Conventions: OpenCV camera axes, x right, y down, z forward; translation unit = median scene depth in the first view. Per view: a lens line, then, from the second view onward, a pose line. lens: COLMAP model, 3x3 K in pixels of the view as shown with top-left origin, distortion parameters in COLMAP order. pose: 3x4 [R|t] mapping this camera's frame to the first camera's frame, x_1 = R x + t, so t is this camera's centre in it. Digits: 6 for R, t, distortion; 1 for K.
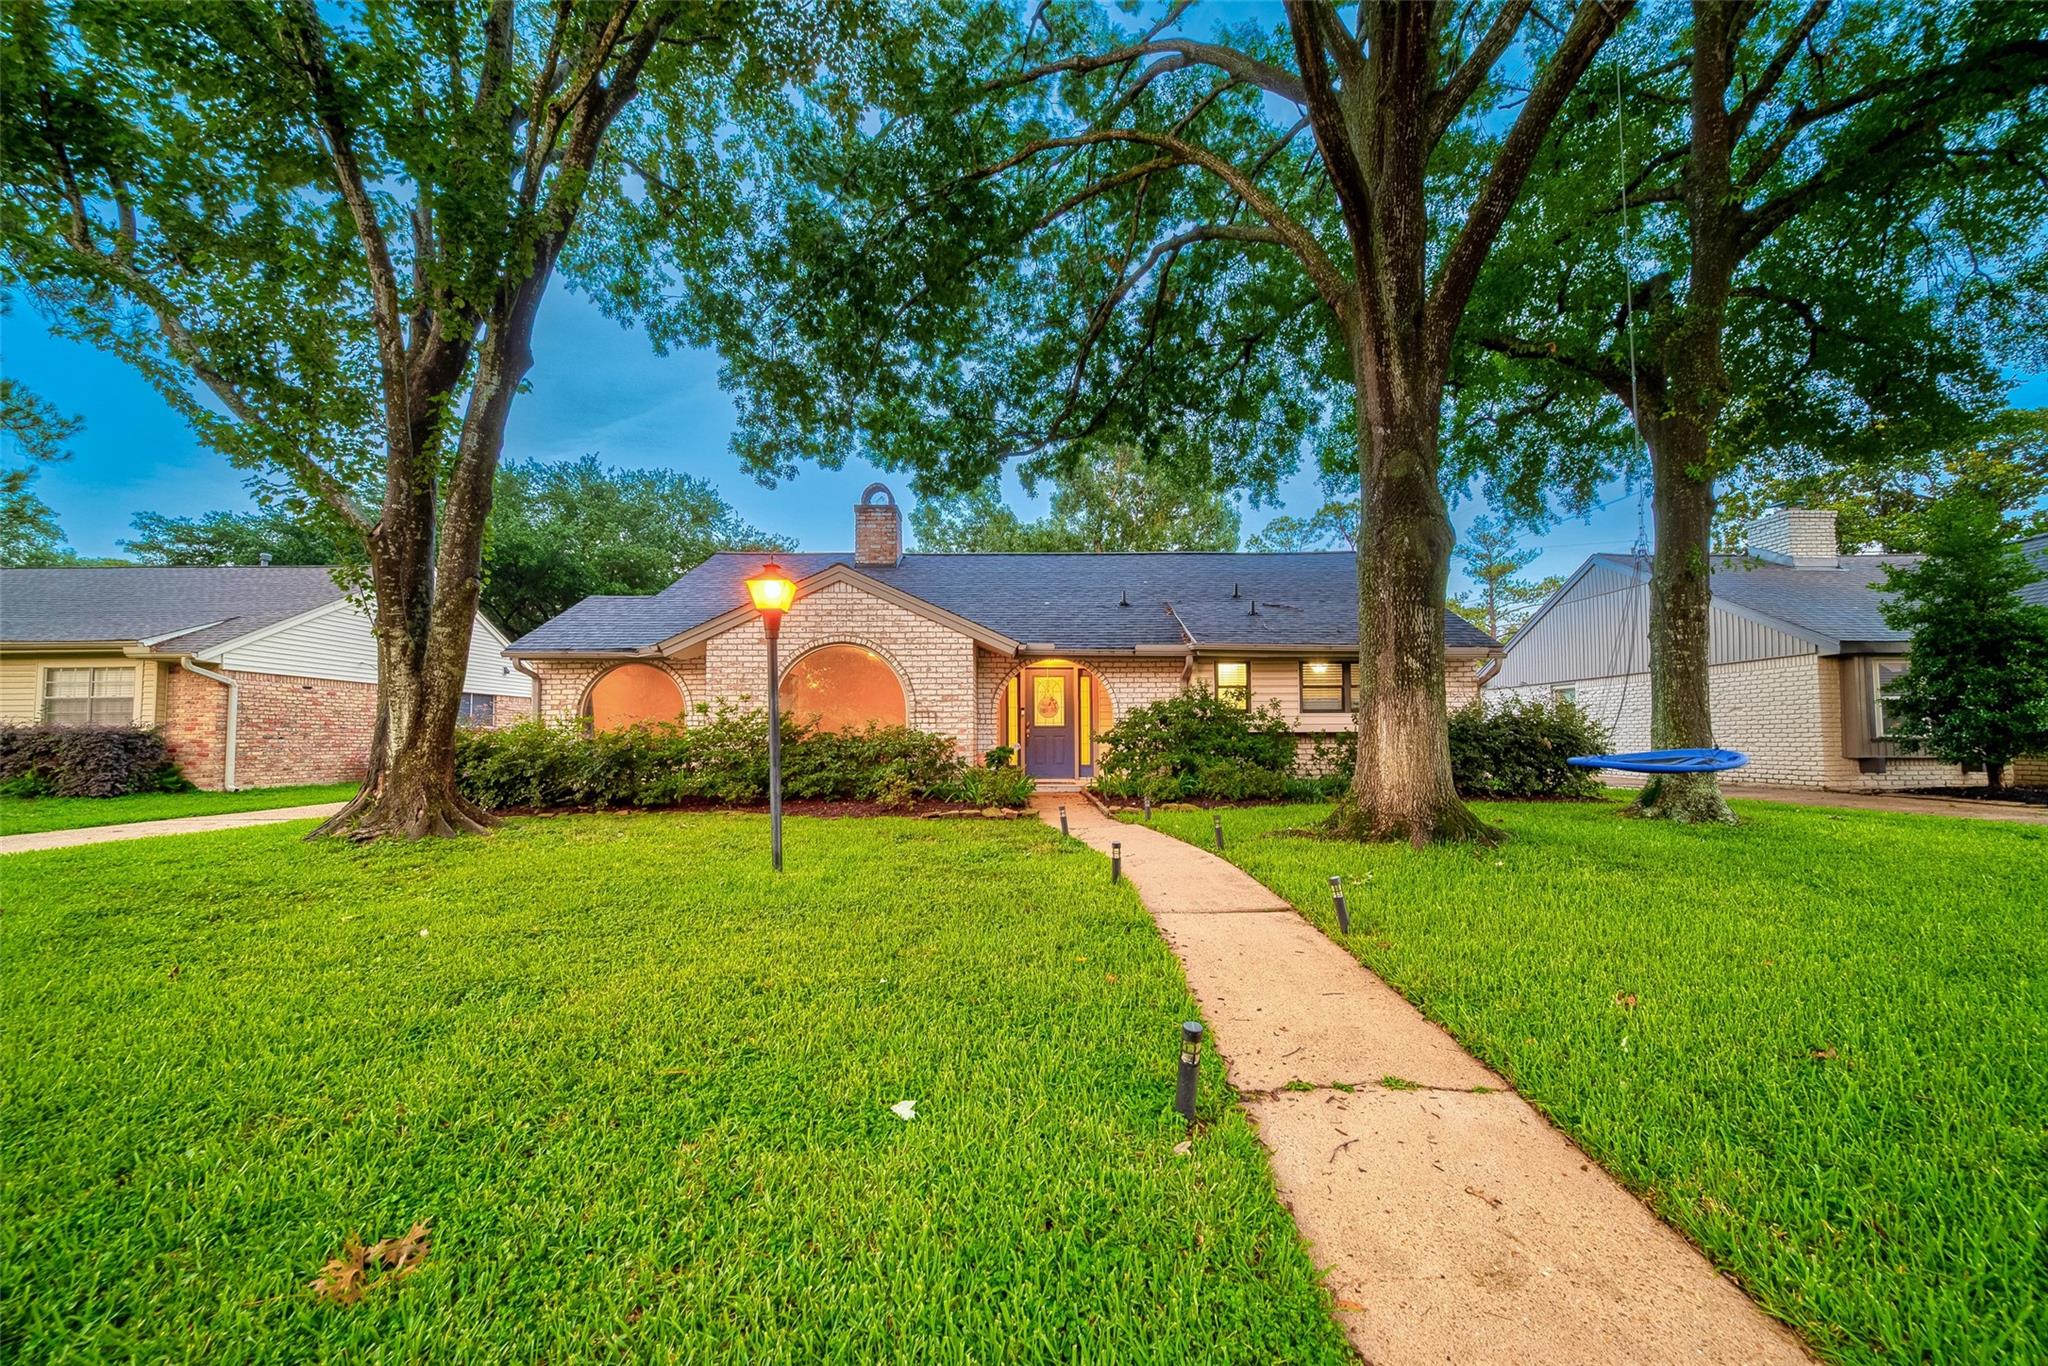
lens RADIAL K [[820.0, 0, 1015.7], [0, 820.0, 718.7], [0, 0, 1]] dist [0.000682, 0.000321]
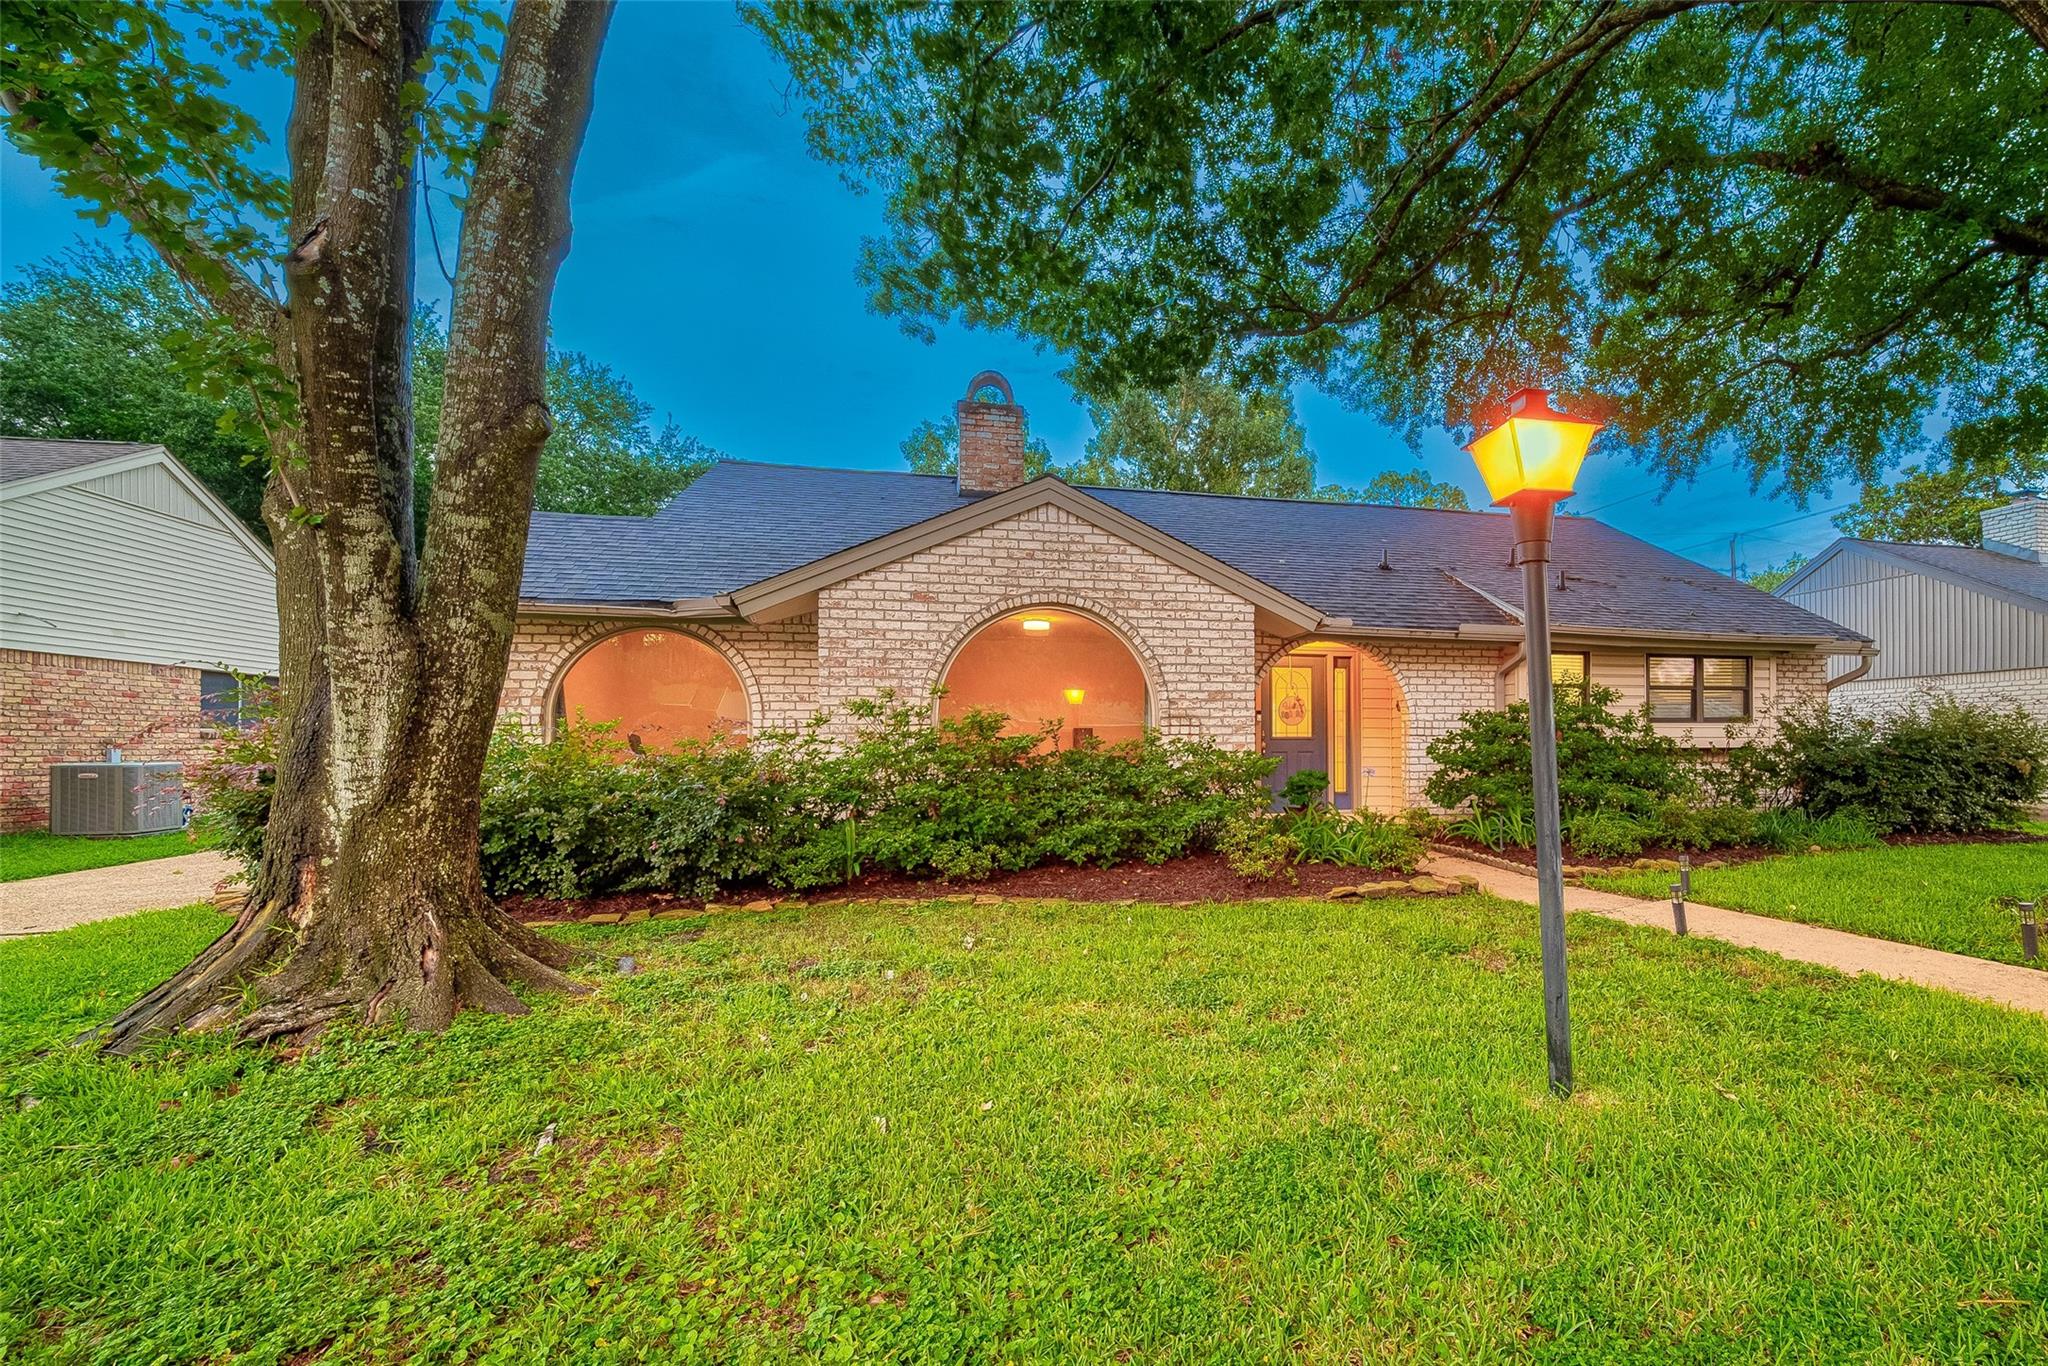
lens RADIAL K [[871.9, 0, 1025.2], [0, 871.9, 748.3], [0, 0, 1]] dist [-0.001729, -0.000169]
pose [[0.968003, -0.001124, 0.250937, -0.449999], [-0.008520, 0.999266, 0.037342, -0.009279], [-0.250795, -0.038285, 0.967283, 0.411978]]
